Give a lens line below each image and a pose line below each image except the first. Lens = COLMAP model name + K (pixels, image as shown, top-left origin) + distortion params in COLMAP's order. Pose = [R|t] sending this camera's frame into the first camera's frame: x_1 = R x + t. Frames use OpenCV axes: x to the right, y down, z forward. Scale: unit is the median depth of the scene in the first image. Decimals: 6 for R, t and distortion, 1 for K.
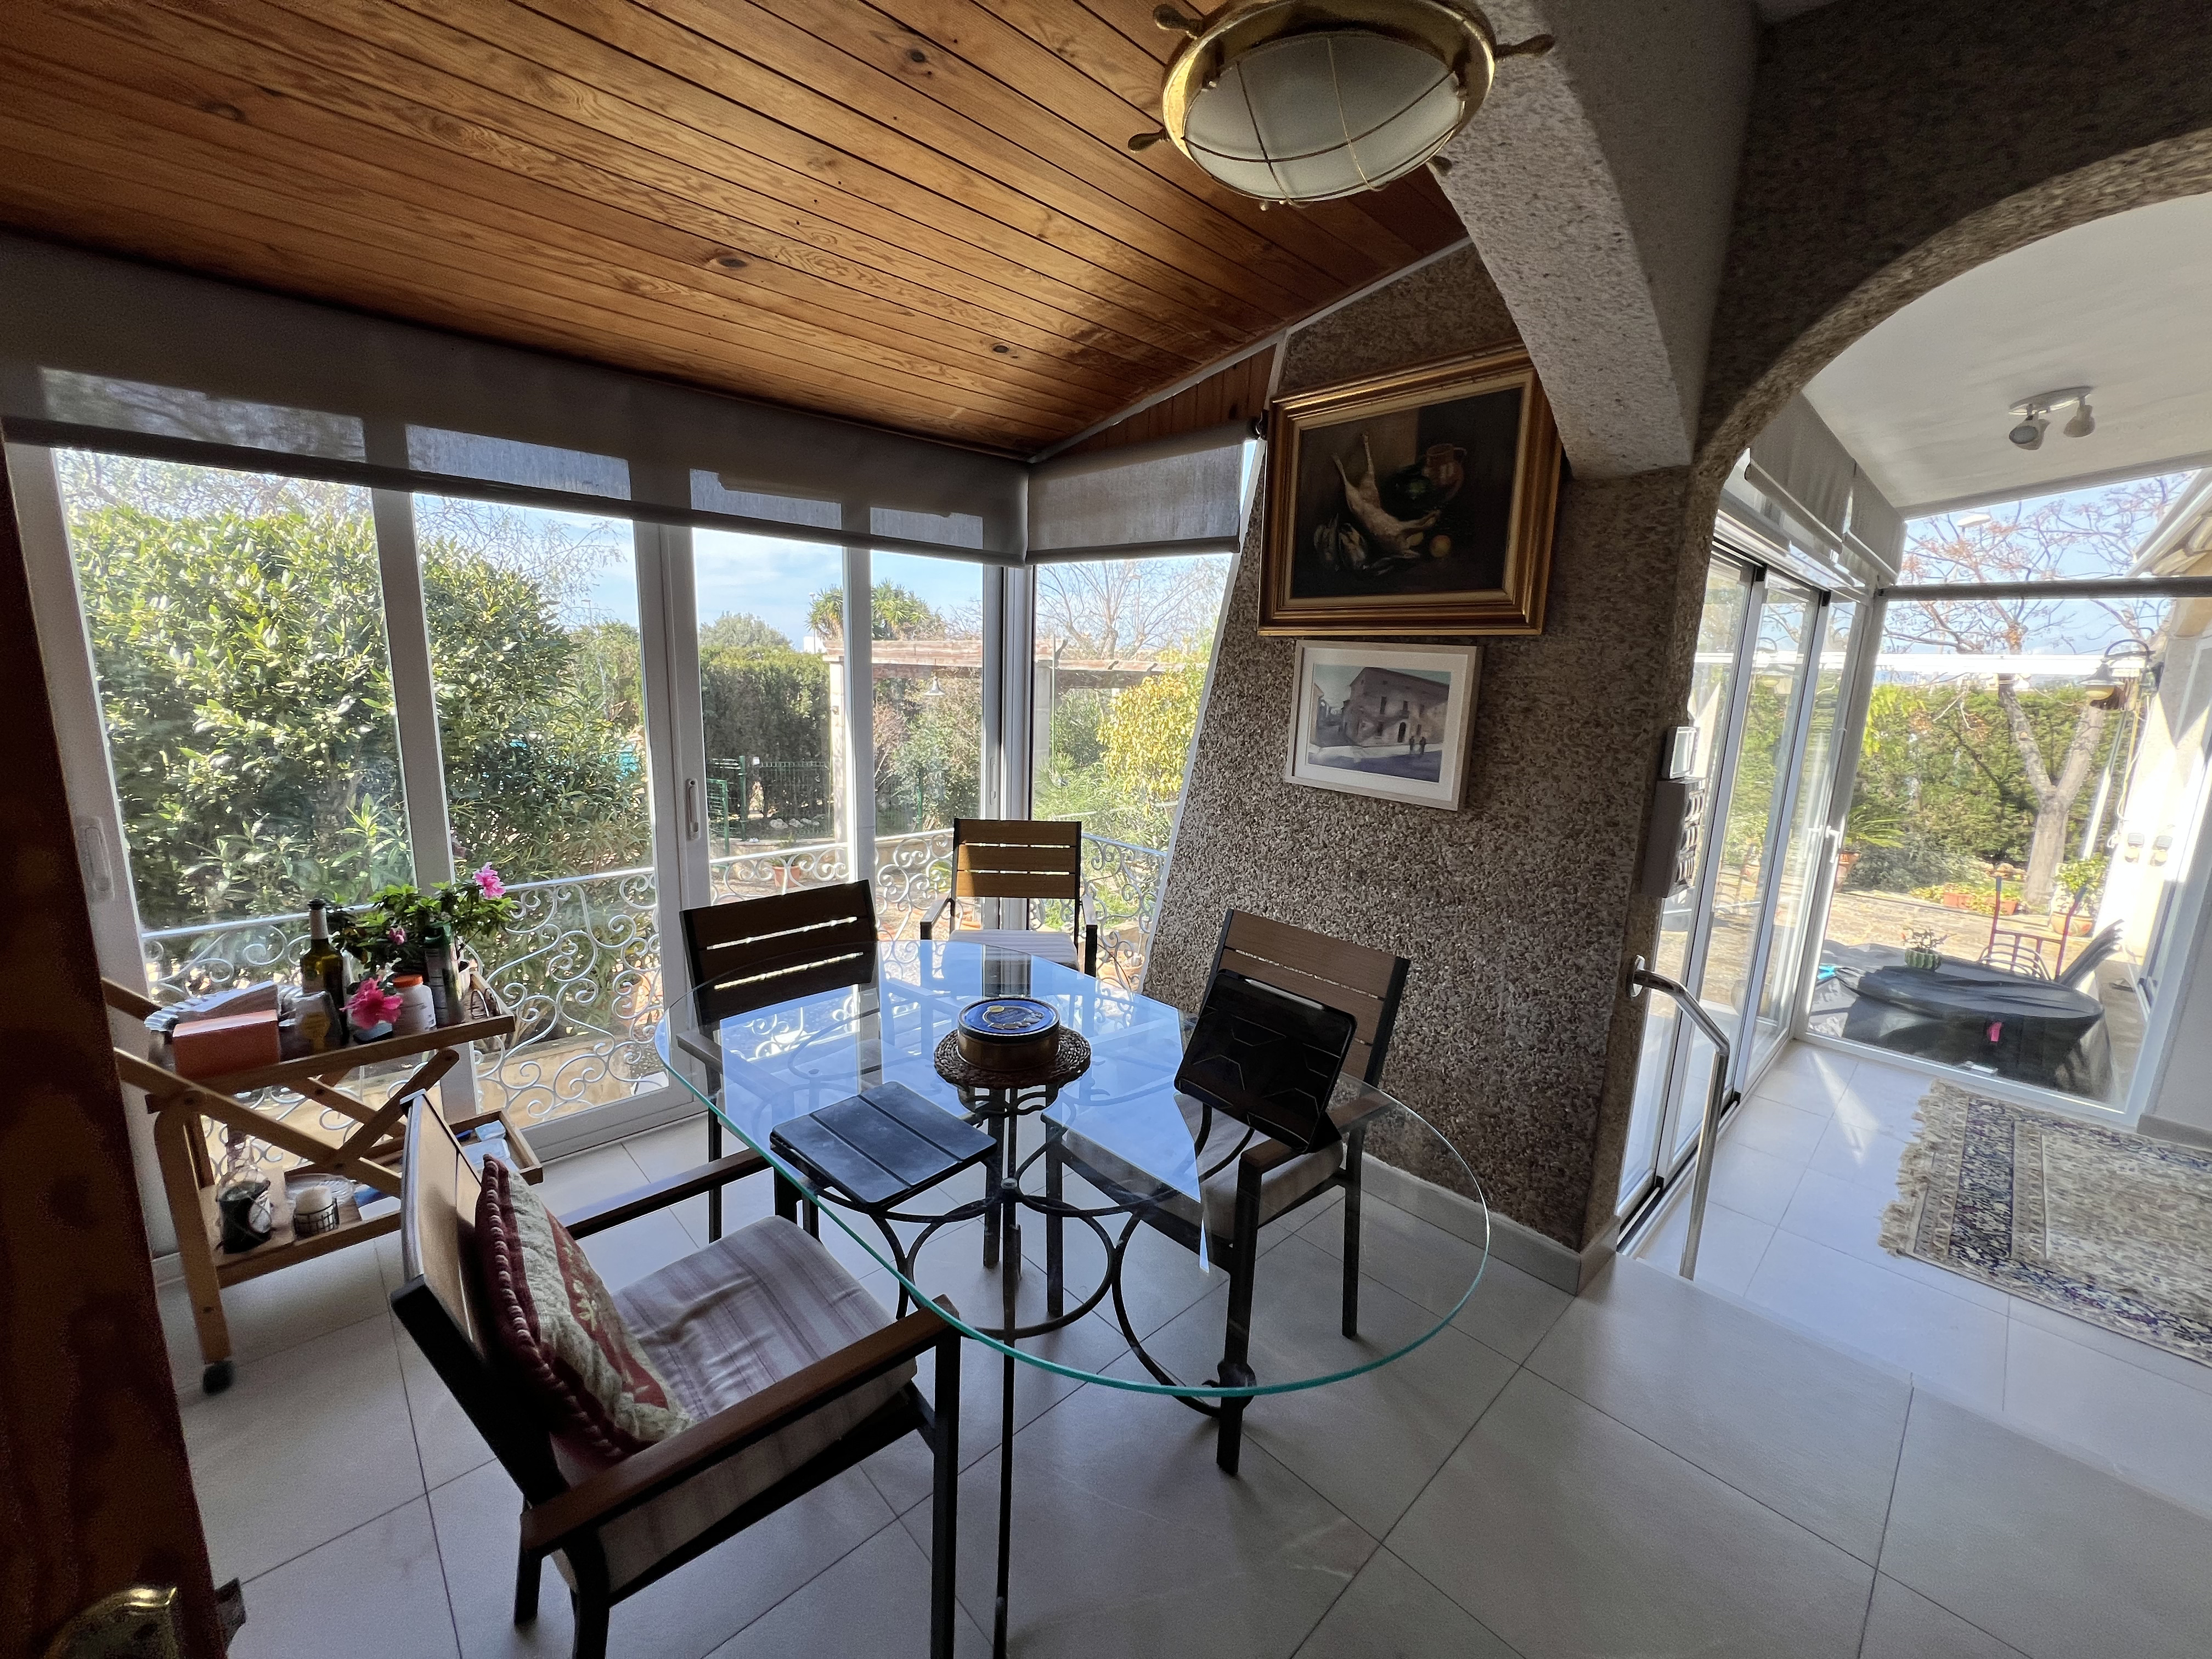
lens RADIAL K [[884.7, 0, 1107.1], [0, 884.7, 828.7], [0, 0, 1]] dist [-0.002562, 0.000787]
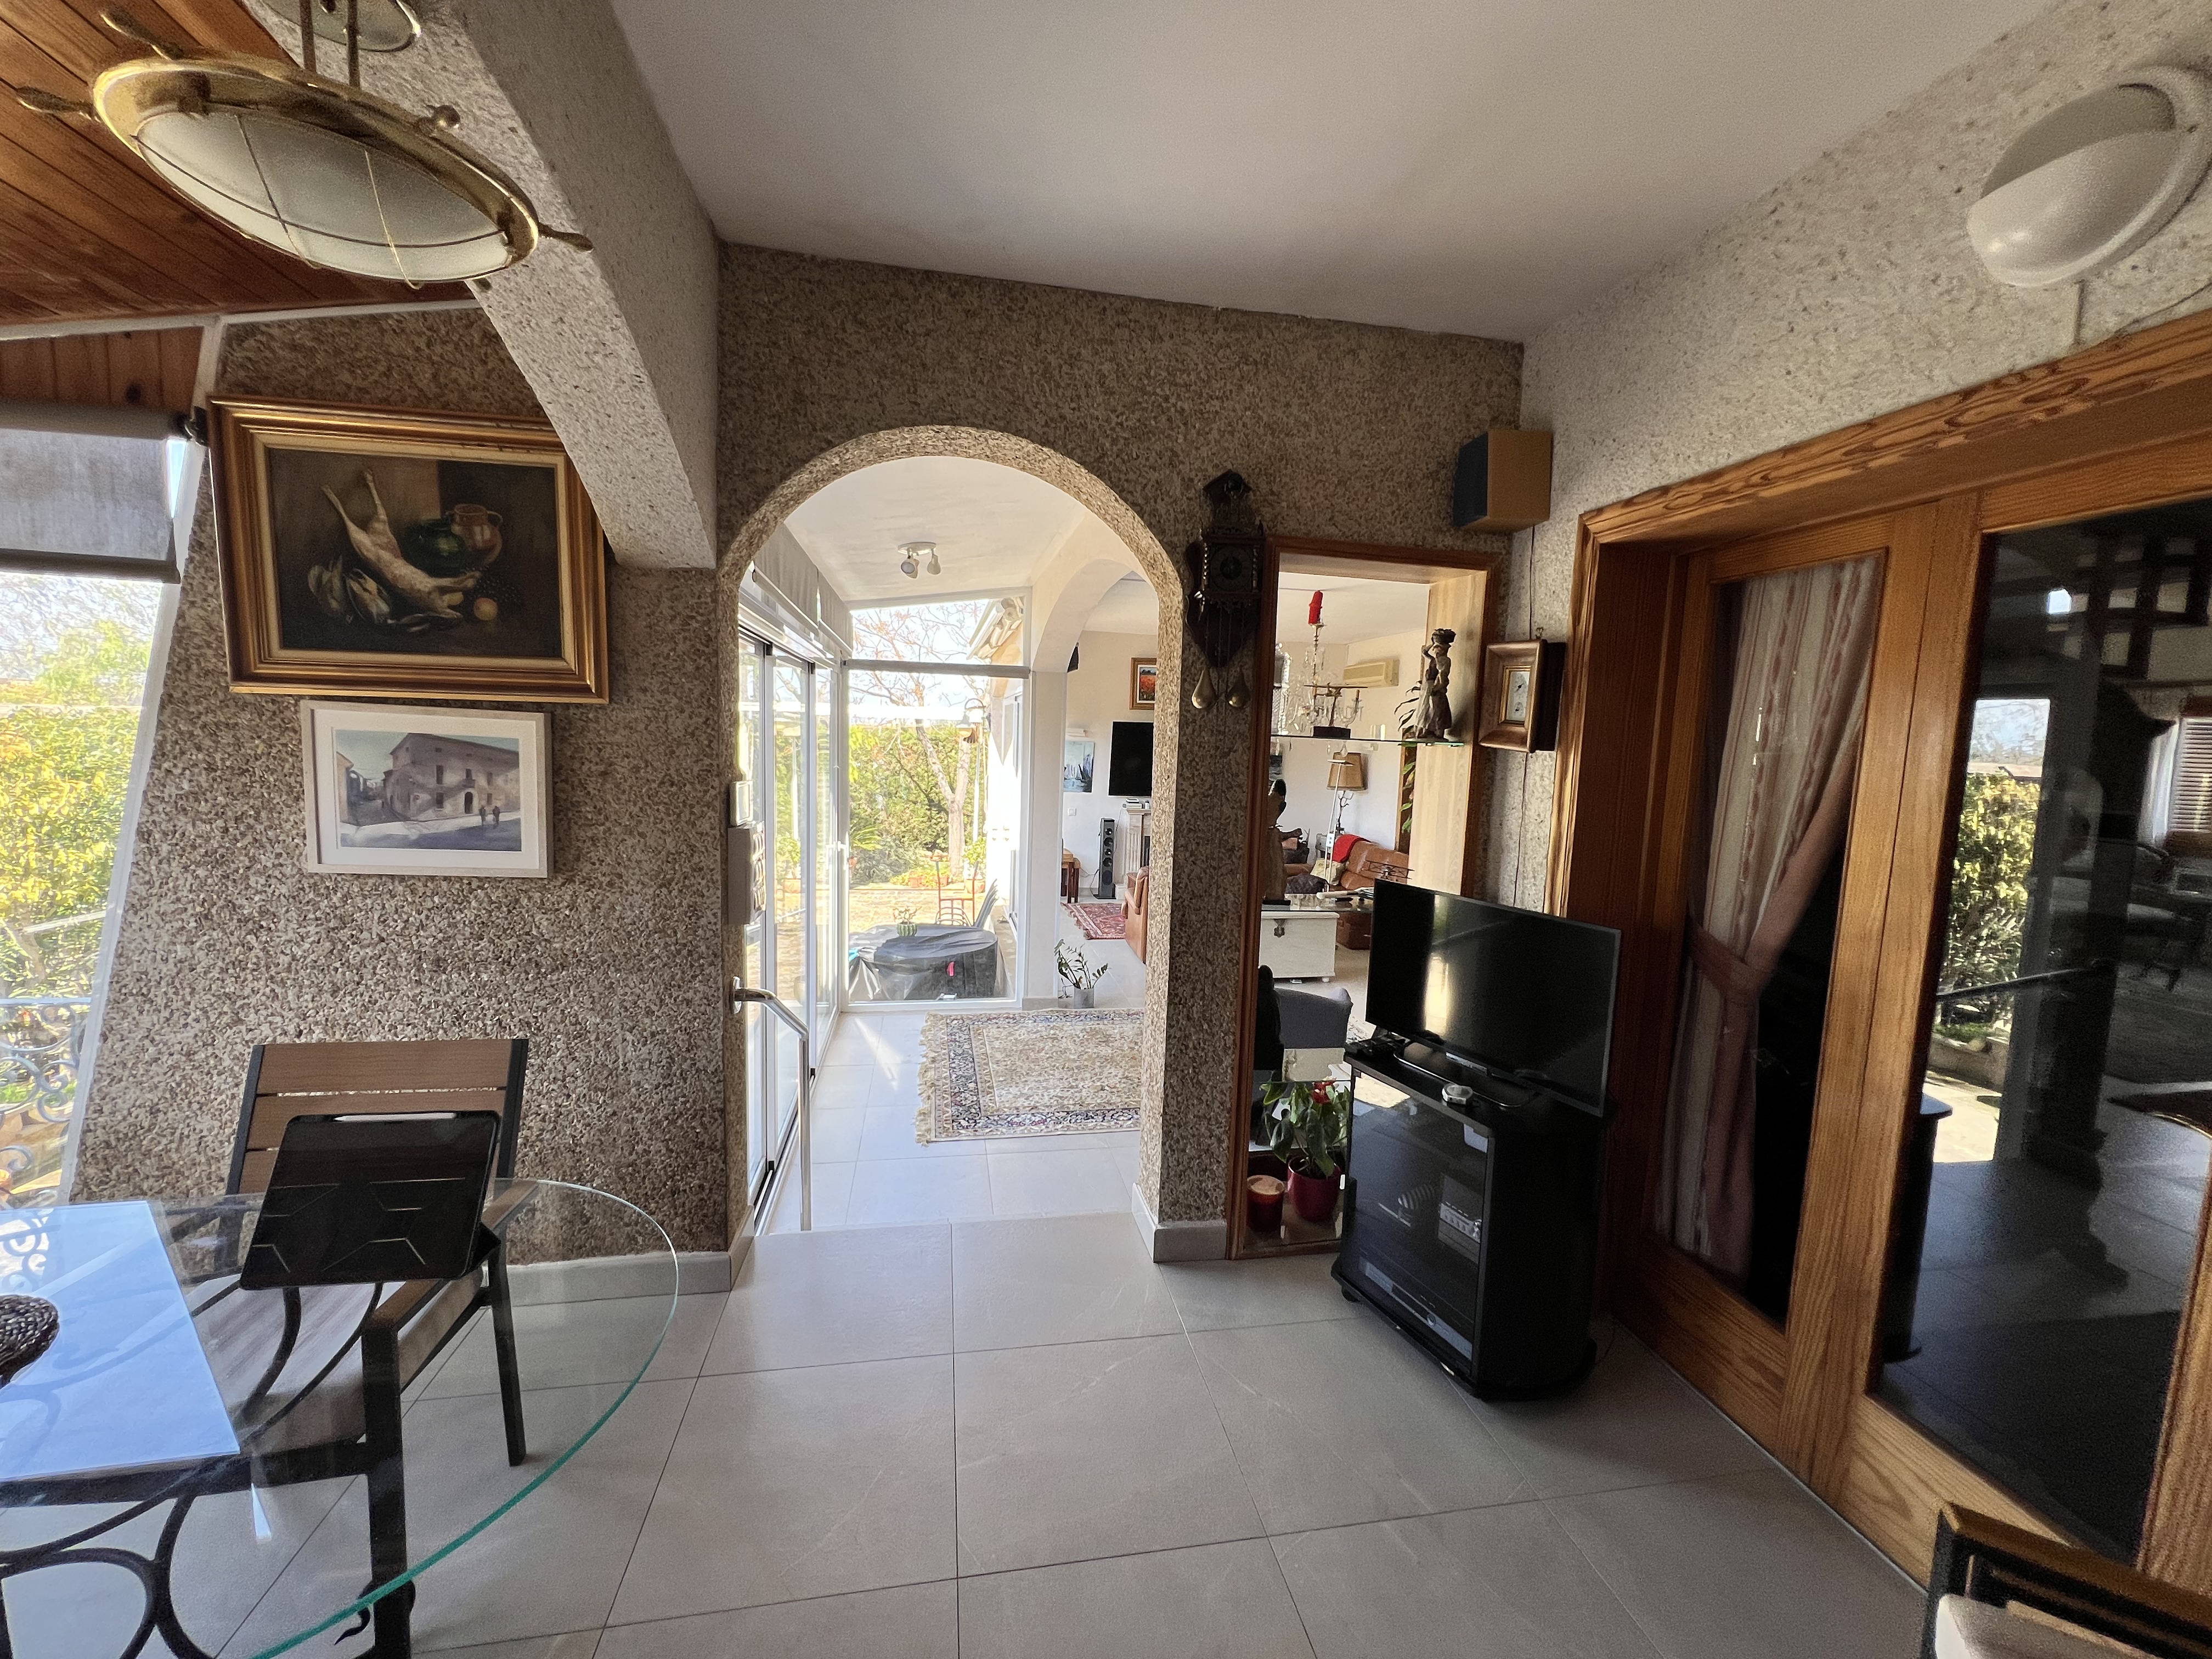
lens RADIAL K [[884.7, 0, 1103.7], [0, 884.7, 827.4], [0, 0, 1]] dist [-0.002562, 0.000787]
pose [[0.546109, -0.102432, 0.831428, -0.076268], [0.138946, 0.989825, 0.030682, -0.018548], [-0.826111, 0.098767, 0.554785, -0.064309]]
